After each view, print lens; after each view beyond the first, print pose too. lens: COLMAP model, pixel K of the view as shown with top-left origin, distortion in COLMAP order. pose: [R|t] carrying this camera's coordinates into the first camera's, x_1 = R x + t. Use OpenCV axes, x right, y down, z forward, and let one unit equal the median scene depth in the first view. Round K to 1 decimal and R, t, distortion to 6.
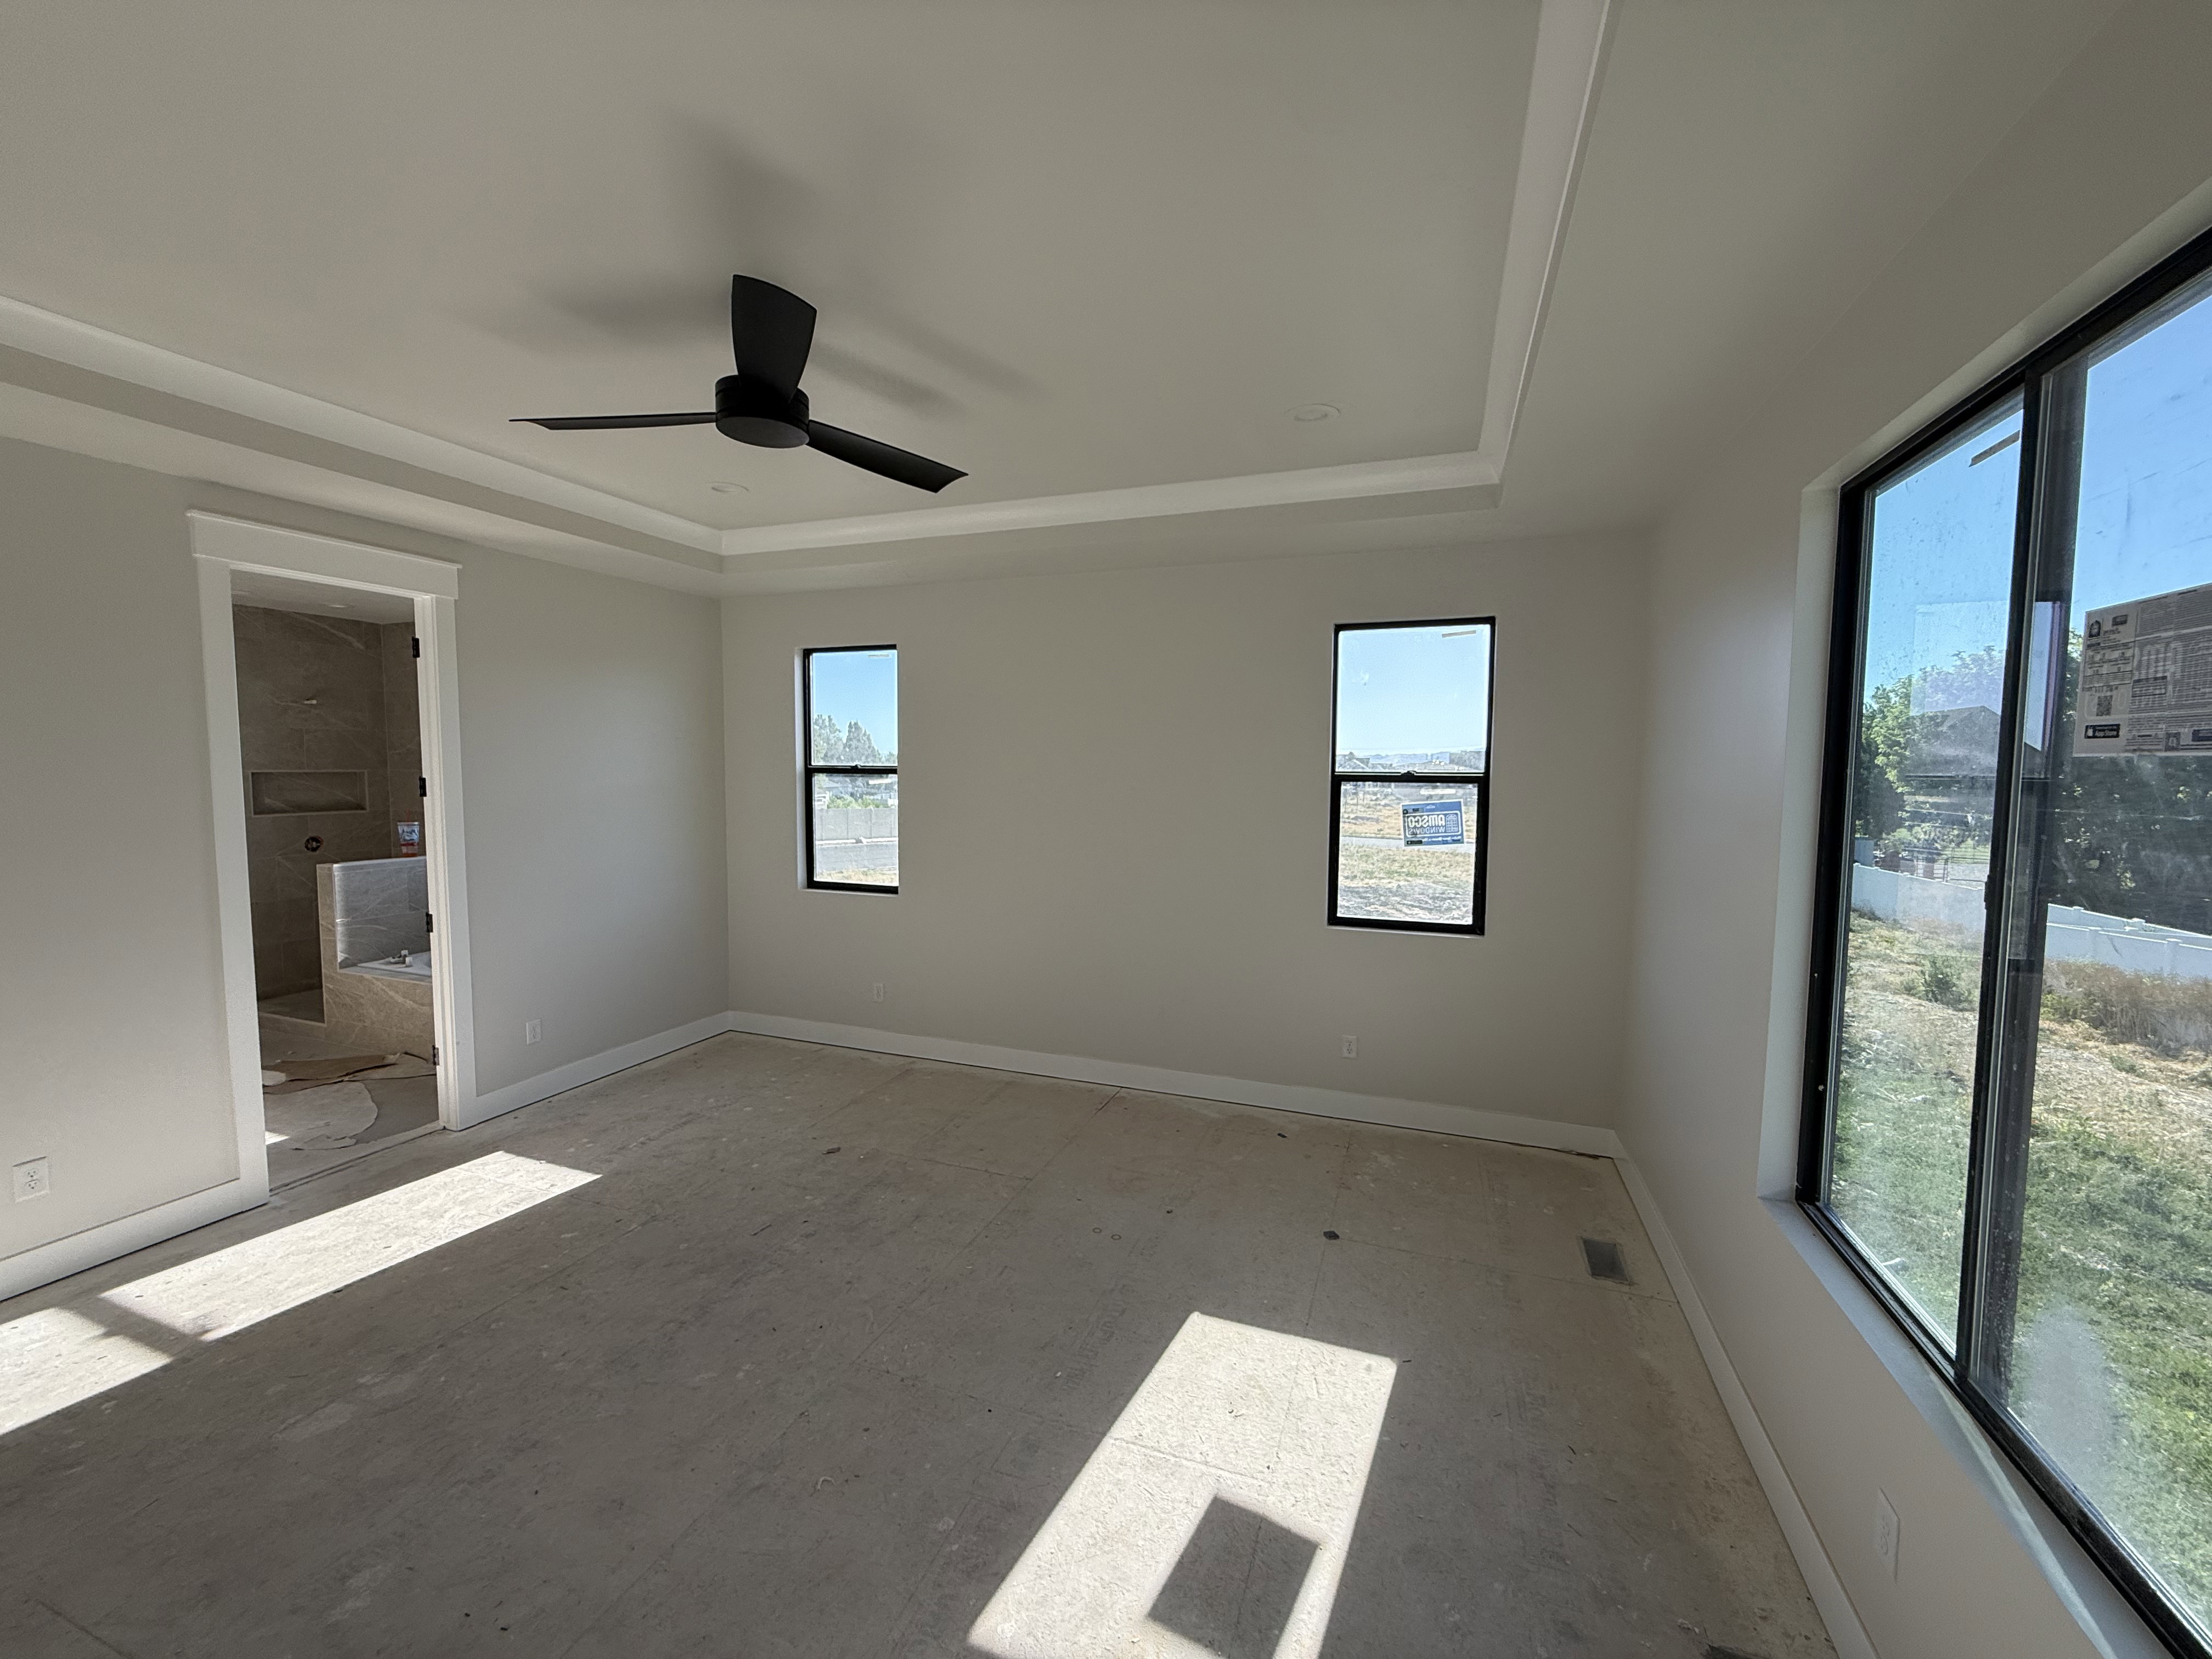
lens RADIAL K [[897.8, 0, 1113.7], [0, 897.8, 820.5], [0, 0, 1]] dist [-0.000880, -0.000373]
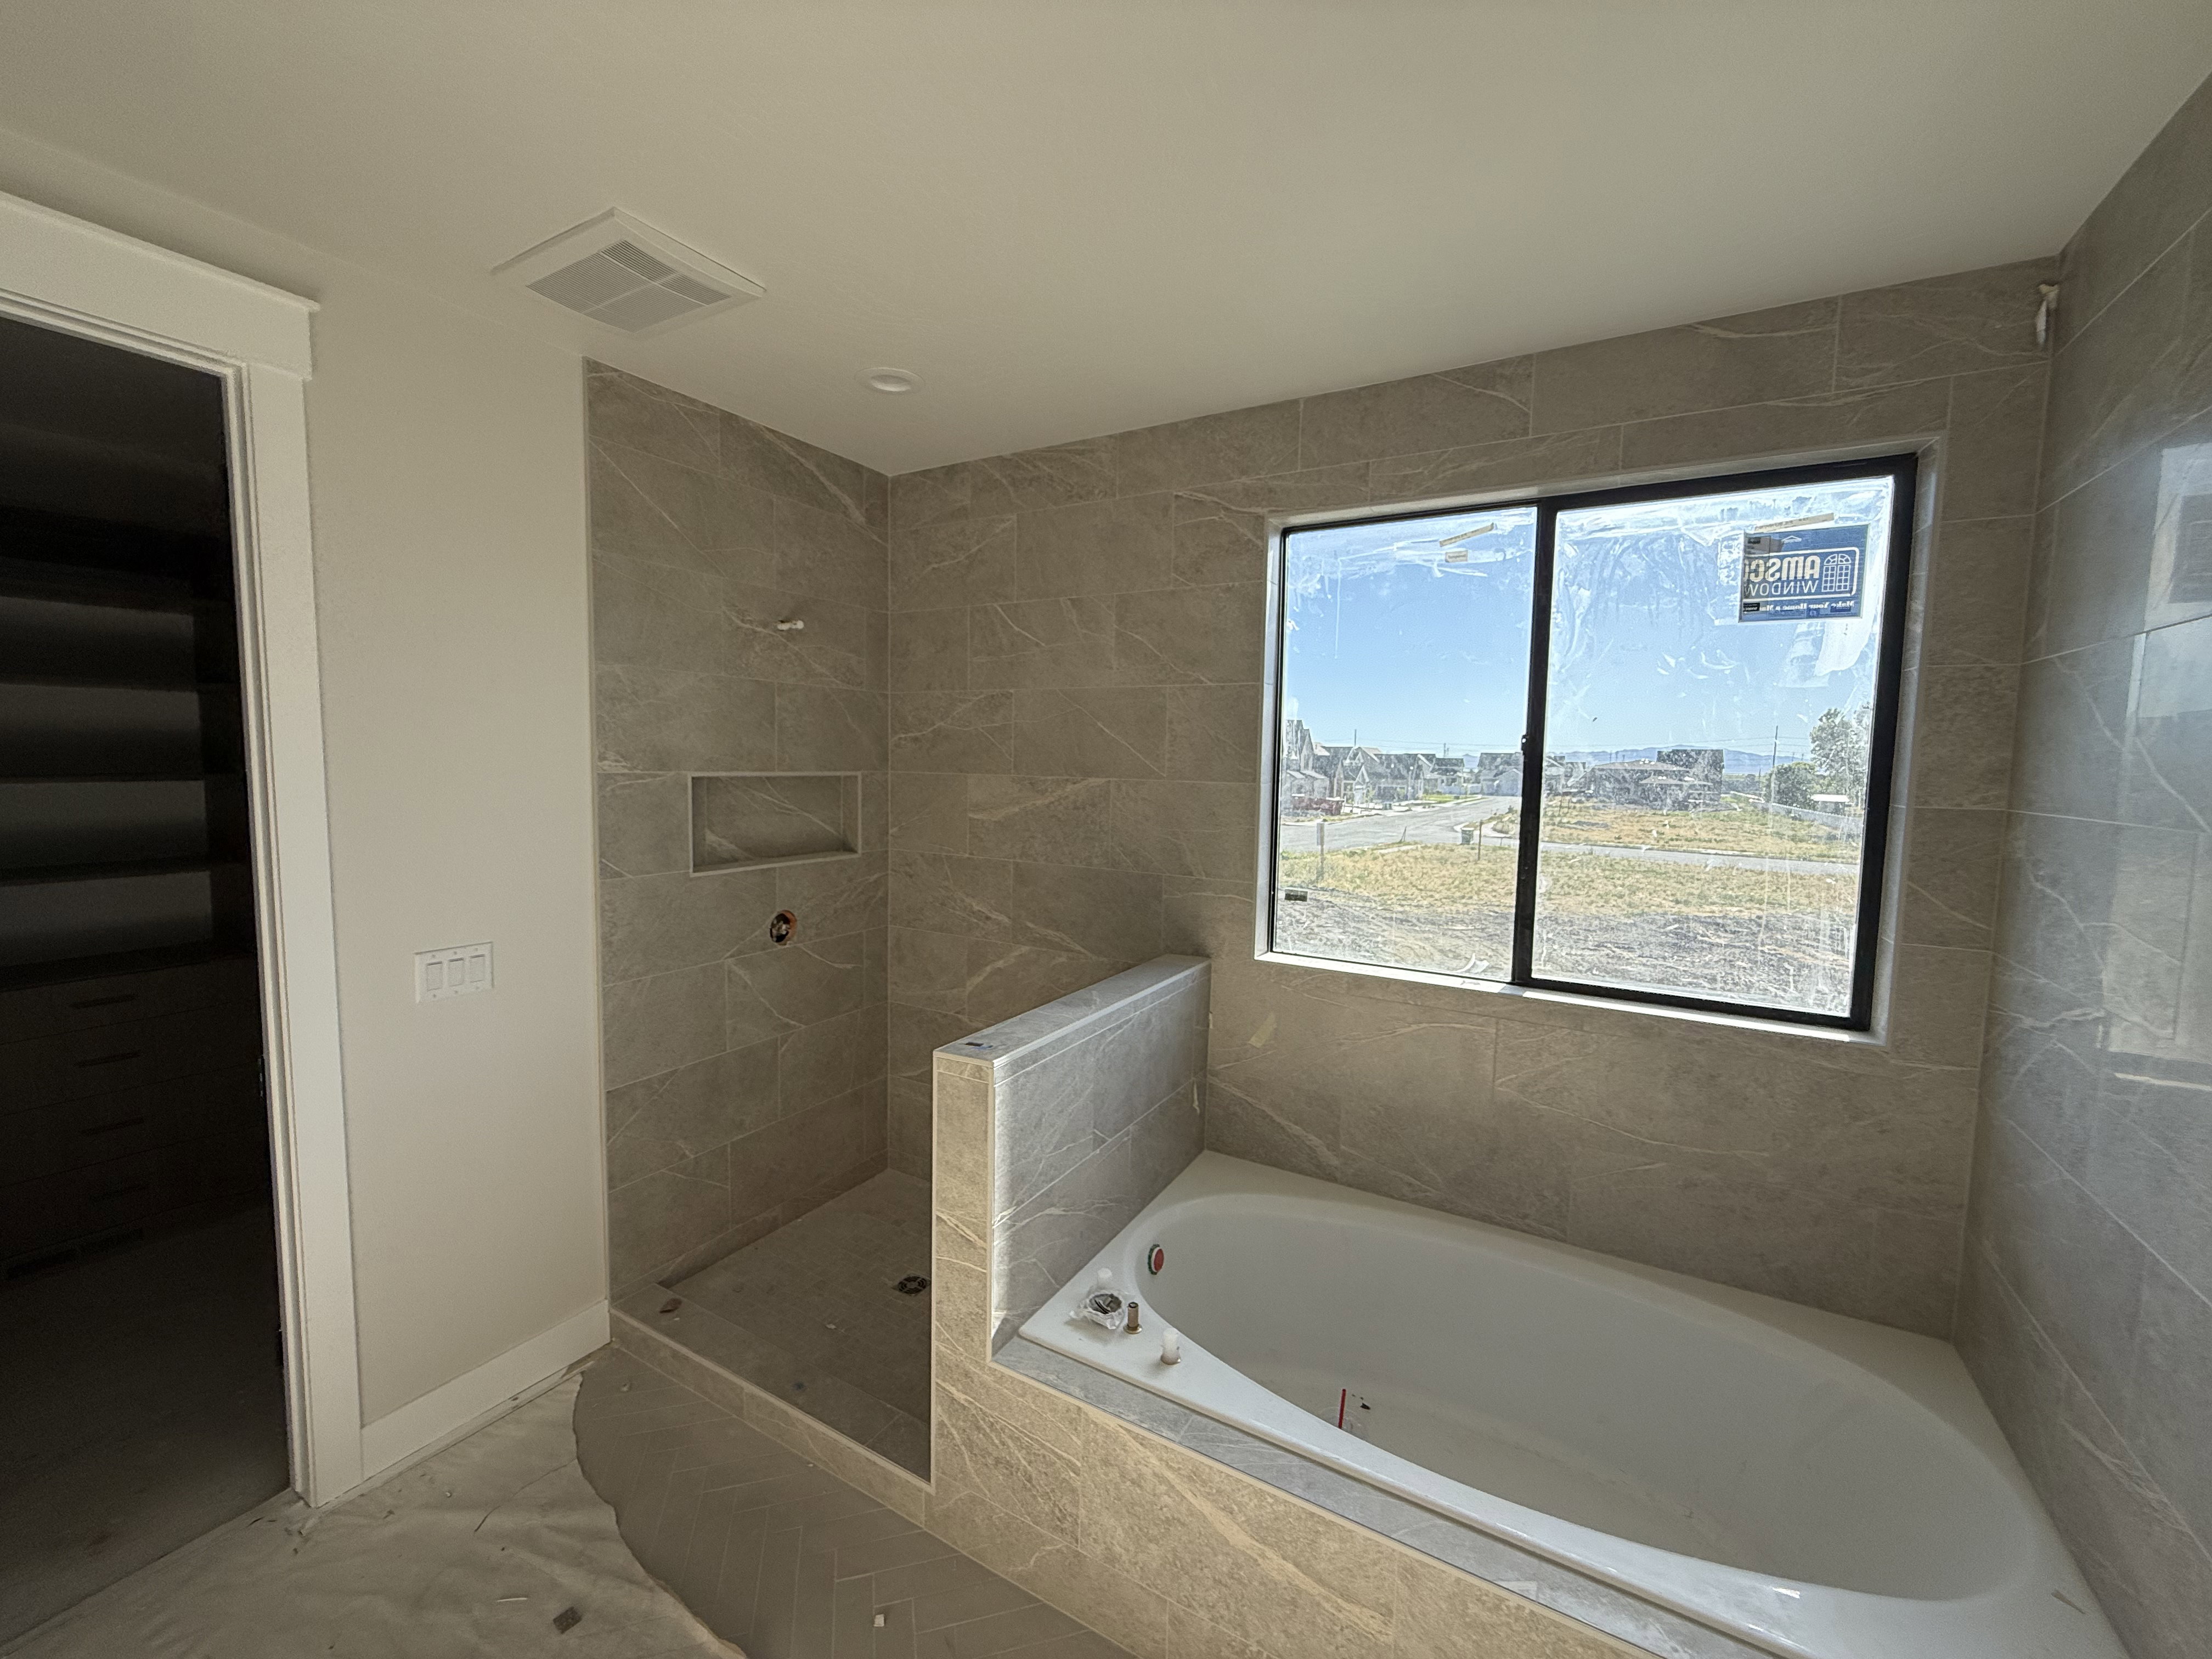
lens RADIAL K [[897.8, 0, 1097.2], [0, 897.8, 817.9], [0, 0, 1]] dist [-0.000880, -0.000373]
pose [[0.984067, 0.019735, -0.176697, -0.660702], [-0.019323, 0.999805, 0.004054, -0.037815], [0.176743, -0.000575, 0.984257, 0.575392]]
